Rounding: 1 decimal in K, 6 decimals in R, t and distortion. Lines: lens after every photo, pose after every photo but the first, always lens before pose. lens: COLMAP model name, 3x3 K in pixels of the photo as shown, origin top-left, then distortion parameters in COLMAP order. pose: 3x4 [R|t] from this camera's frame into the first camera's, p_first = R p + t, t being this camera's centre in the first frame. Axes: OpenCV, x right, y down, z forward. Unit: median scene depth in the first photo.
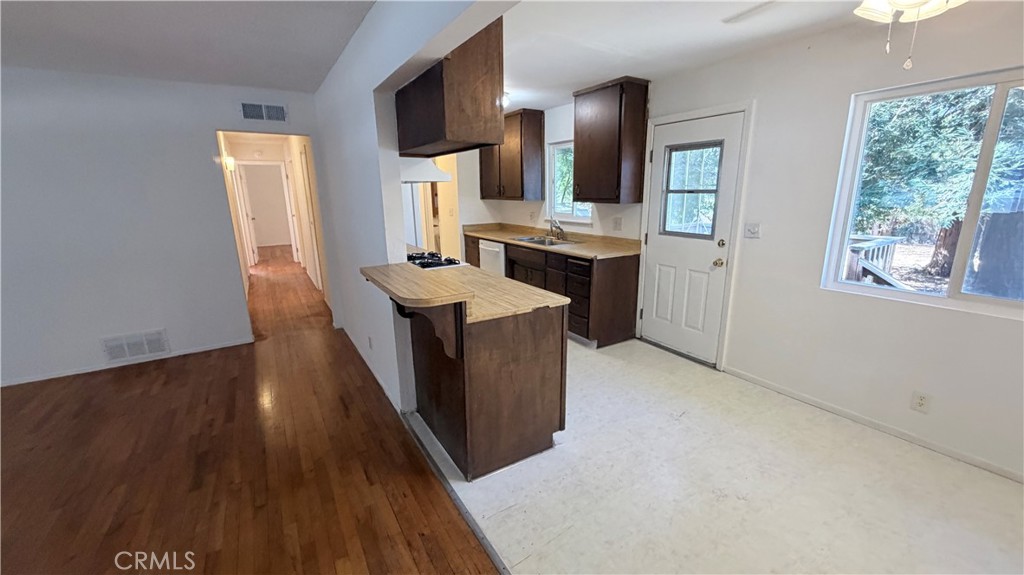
lens RADIAL K [[406.3, 0, 512.0], [0, 406.3, 287.5], [0, 0, 1]] dist [0.001509, -0.000066]
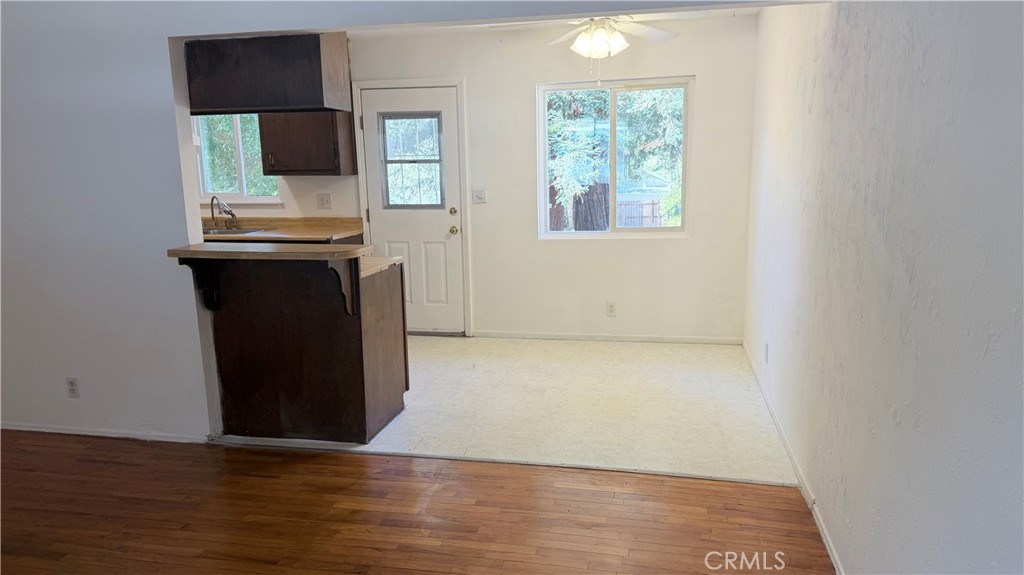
lens RADIAL K [[716.5, 0, 512.0], [0, 716.5, 287.5], [0, 0, 1]] dist [0.174365, -0.239617]
pose [[0.689038, -0.127285, 0.713460, -0.671112], [0.181605, 0.983372, 0.000051, 0.103315], [-0.701603, 0.129533, 0.700696, -0.338115]]
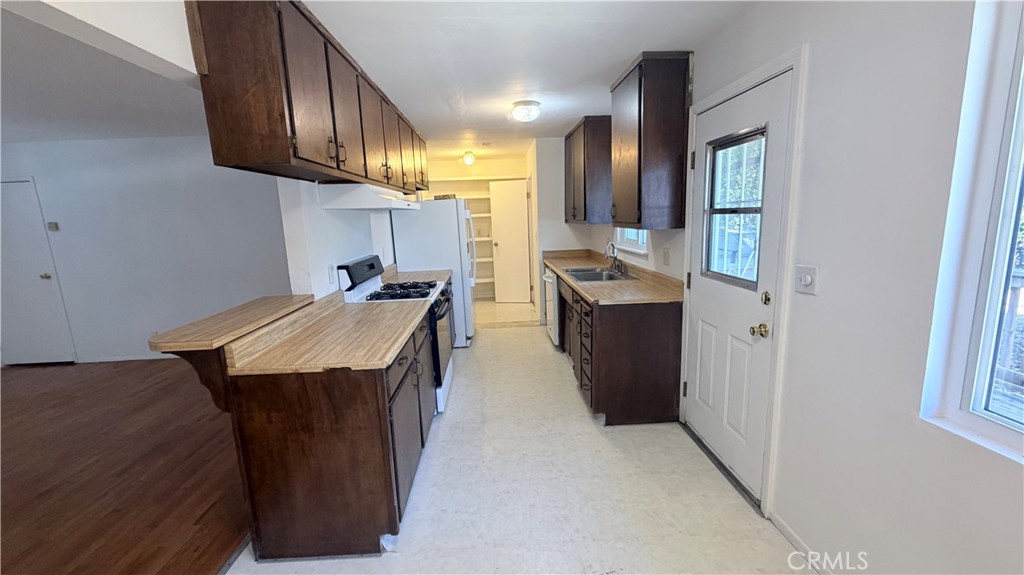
lens RADIAL K [[406.3, 0, 512.0], [0, 406.3, 287.5], [0, 0, 1]] dist [0.001509, -0.000066]
pose [[0.870676, 0.066692, -0.487315, 0.457926], [-0.090737, 0.995539, -0.025874, -0.071878], [0.483415, 0.066745, 0.872843, 0.298378]]
